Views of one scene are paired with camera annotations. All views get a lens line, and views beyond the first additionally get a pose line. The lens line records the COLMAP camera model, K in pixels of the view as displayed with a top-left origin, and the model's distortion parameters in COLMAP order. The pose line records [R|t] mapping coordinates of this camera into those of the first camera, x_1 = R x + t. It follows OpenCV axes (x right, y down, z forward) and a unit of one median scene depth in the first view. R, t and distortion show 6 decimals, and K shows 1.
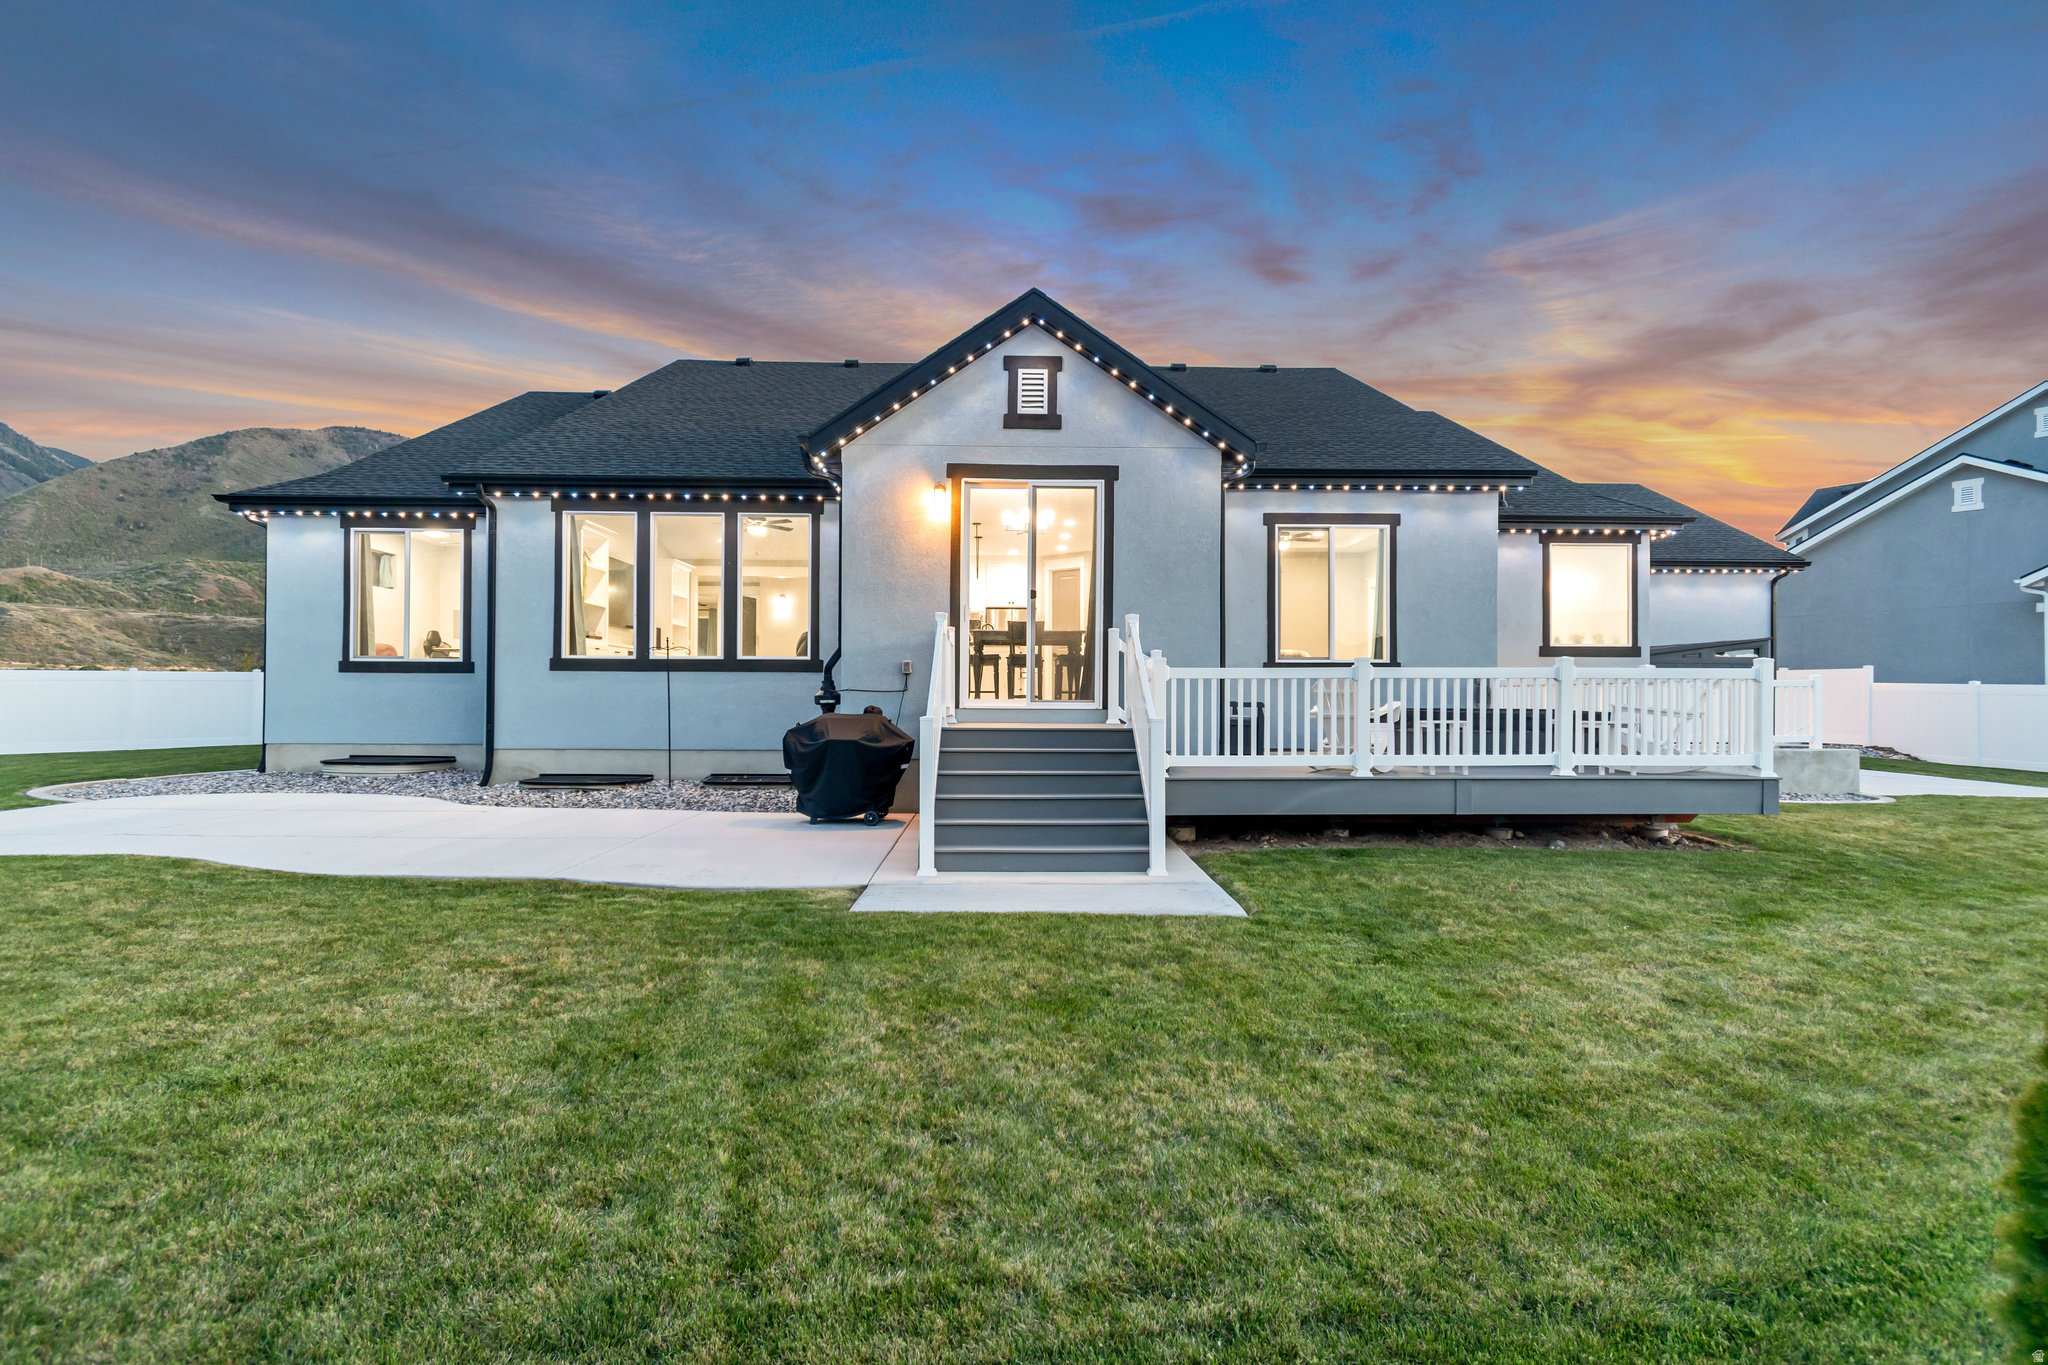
lens RADIAL K [[1043.3, 0, 1020.8], [0, 1043.3, 650.4], [0, 0, 1]] dist [-0.000333, 0.000644]
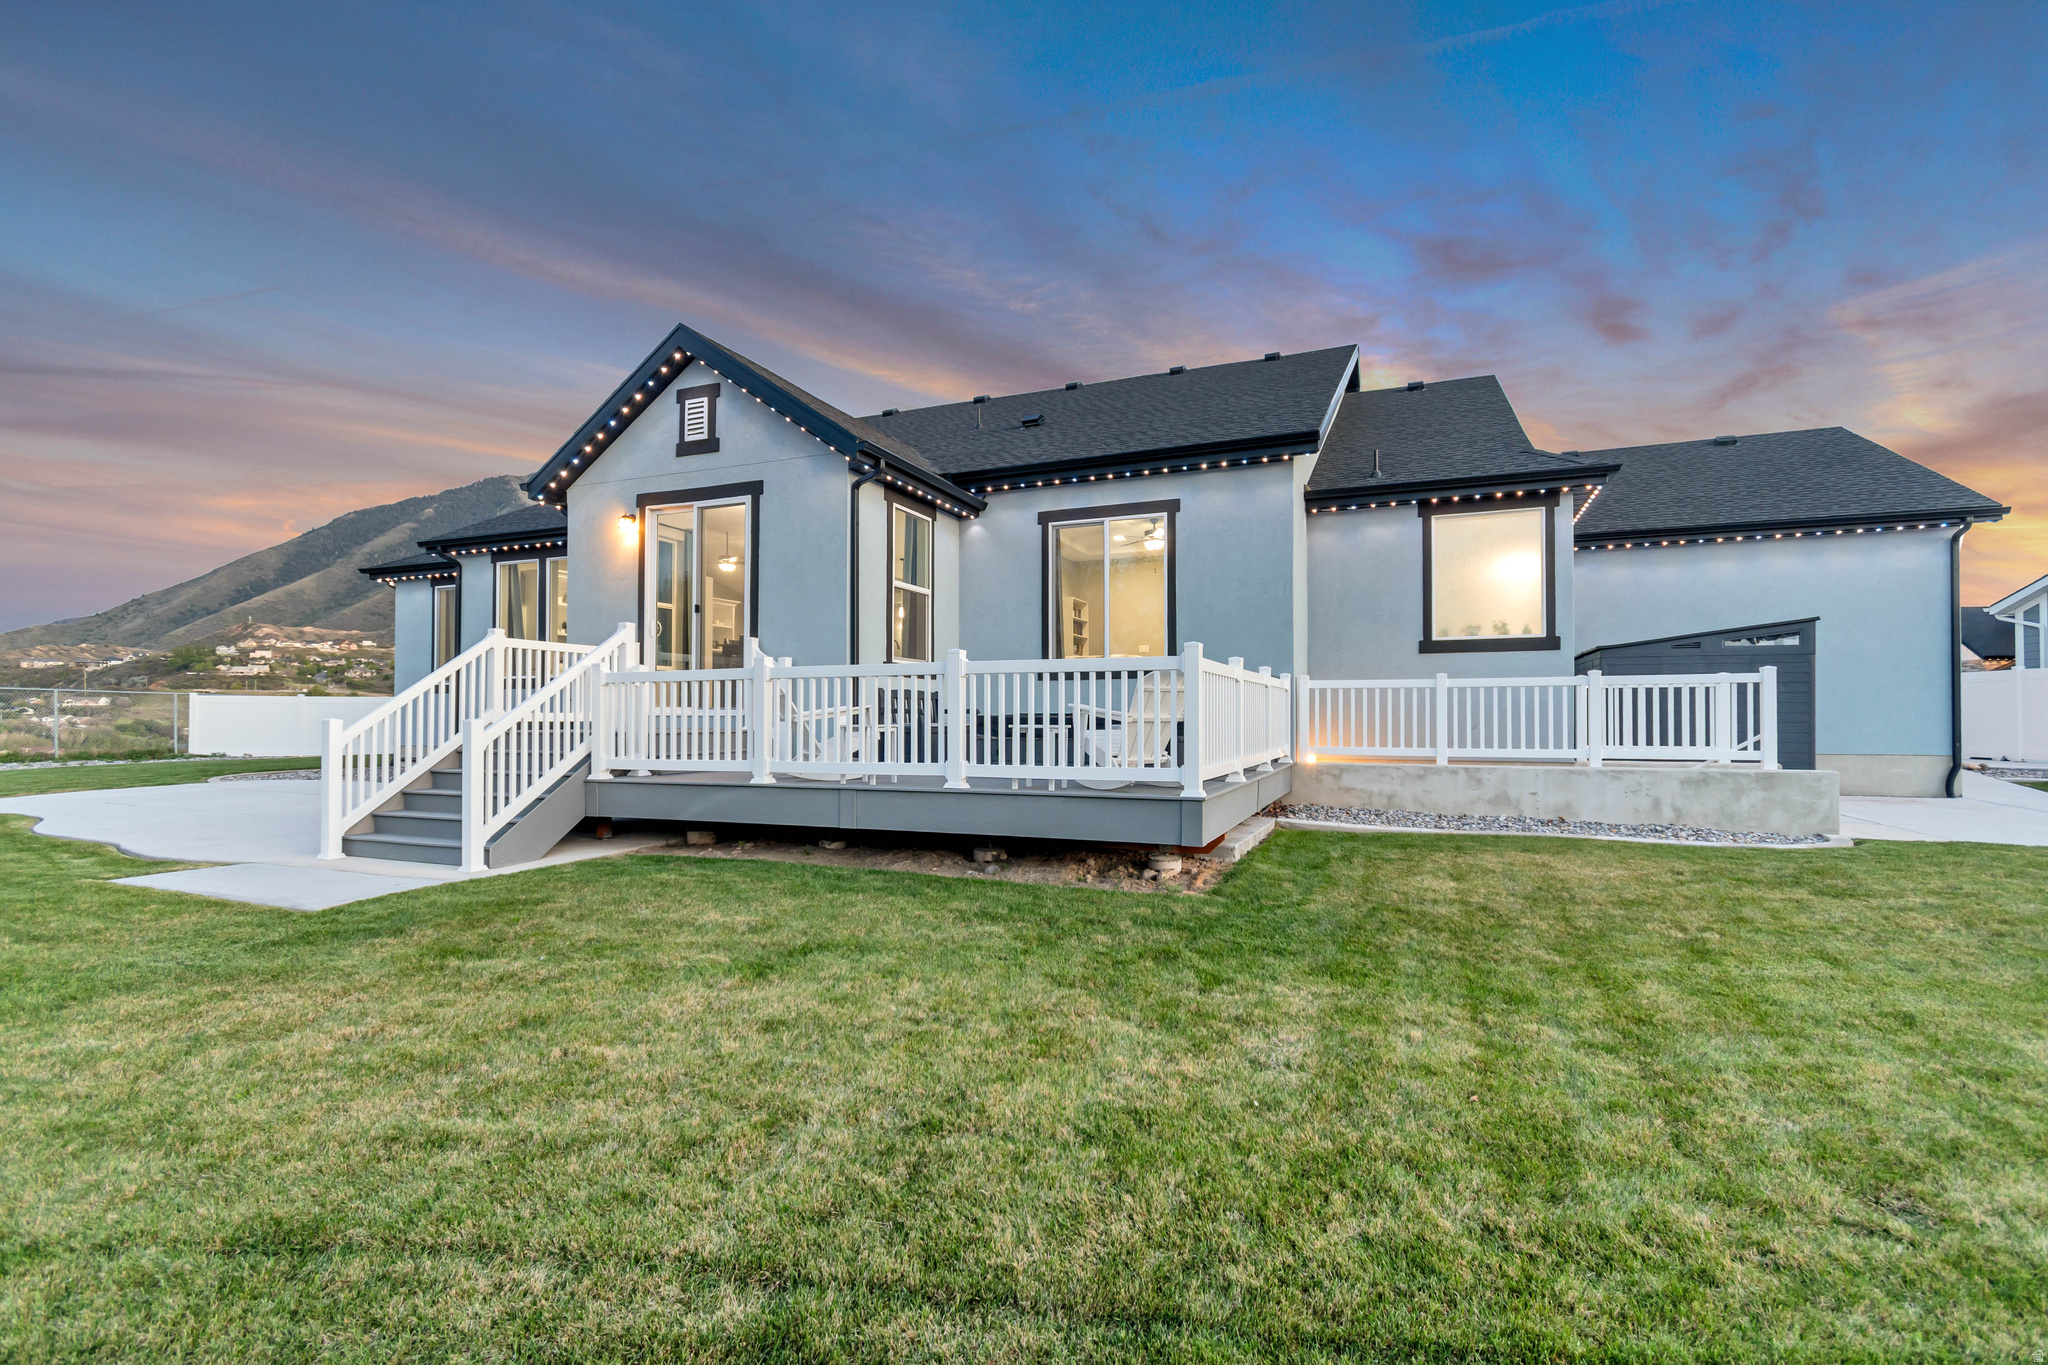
lens RADIAL K [[922.2, 0, 1036.8], [0, 922.2, 681.2], [0, 0, 1]] dist [0.000102, -0.000156]
pose [[0.910511, -0.019446, -0.413027, 0.643590], [0.023225, 0.999722, 0.004129, 0.022458], [0.412832, -0.013352, 0.910709, 0.249573]]
